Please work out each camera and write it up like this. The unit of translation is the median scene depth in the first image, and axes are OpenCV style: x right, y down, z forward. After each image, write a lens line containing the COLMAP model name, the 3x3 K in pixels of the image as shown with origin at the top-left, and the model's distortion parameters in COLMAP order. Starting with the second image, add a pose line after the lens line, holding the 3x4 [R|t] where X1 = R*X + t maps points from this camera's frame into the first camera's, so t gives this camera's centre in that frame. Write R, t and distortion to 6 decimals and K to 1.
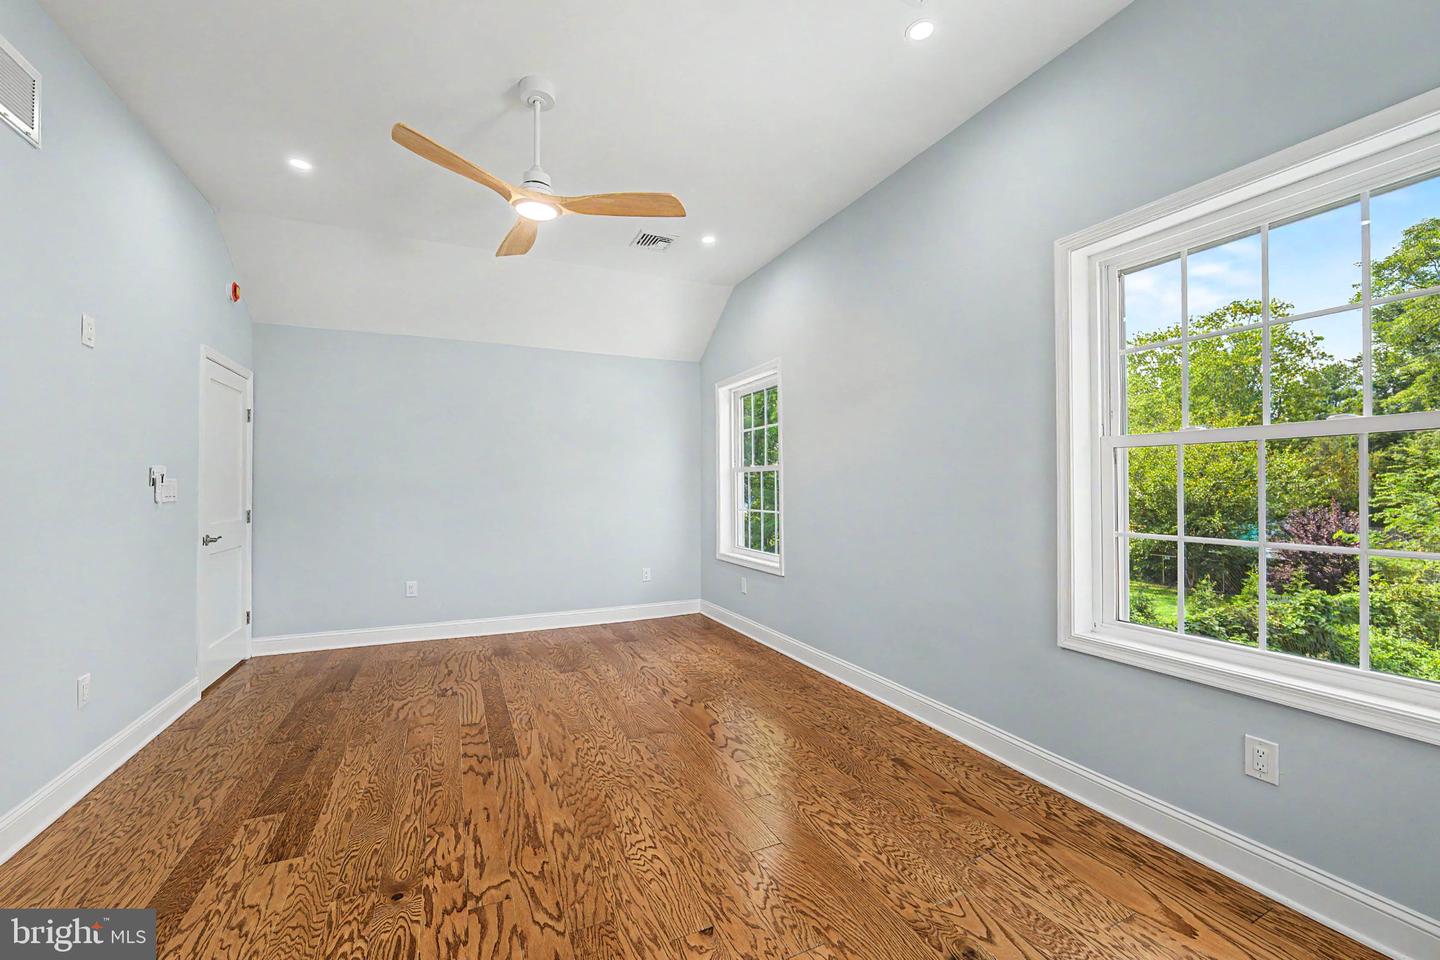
lens RADIAL K [[572.3, 0, 712.5], [0, 572.3, 477.4], [0, 0, 1]] dist [-0.005882, -0.000186]
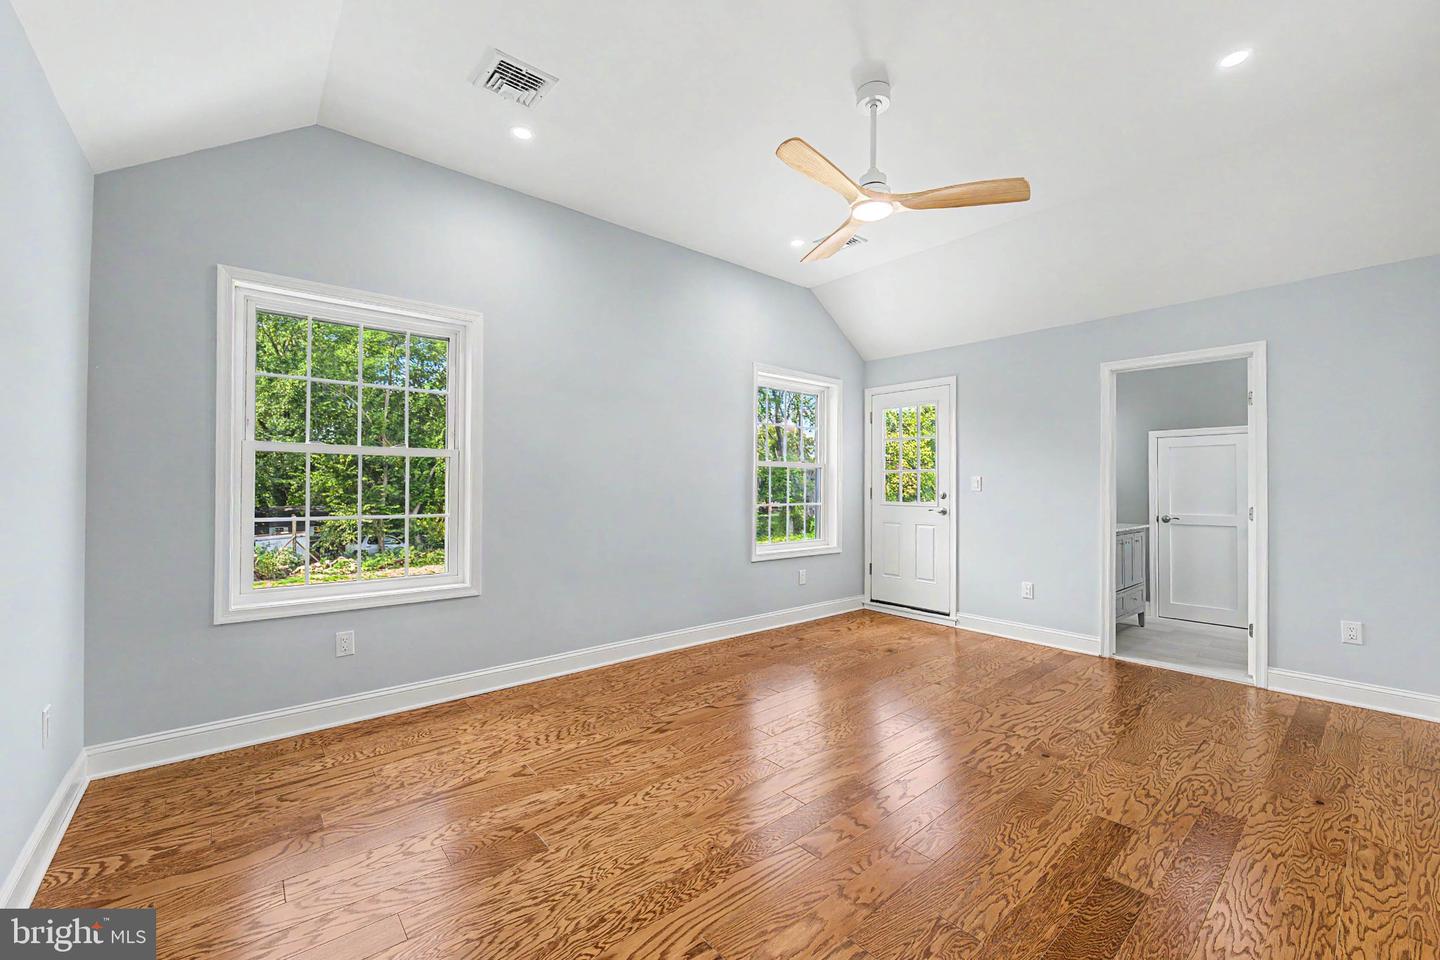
lens RADIAL K [[572.3, 0, 712.5], [0, 572.3, 477.4], [0, 0, 1]] dist [-0.005882, -0.000186]
pose [[-0.260840, 0.013762, 0.965284, -1.071737], [-0.021765, 0.999560, -0.020132, 0.032552], [-0.965137, -0.026260, -0.260426, 1.355251]]
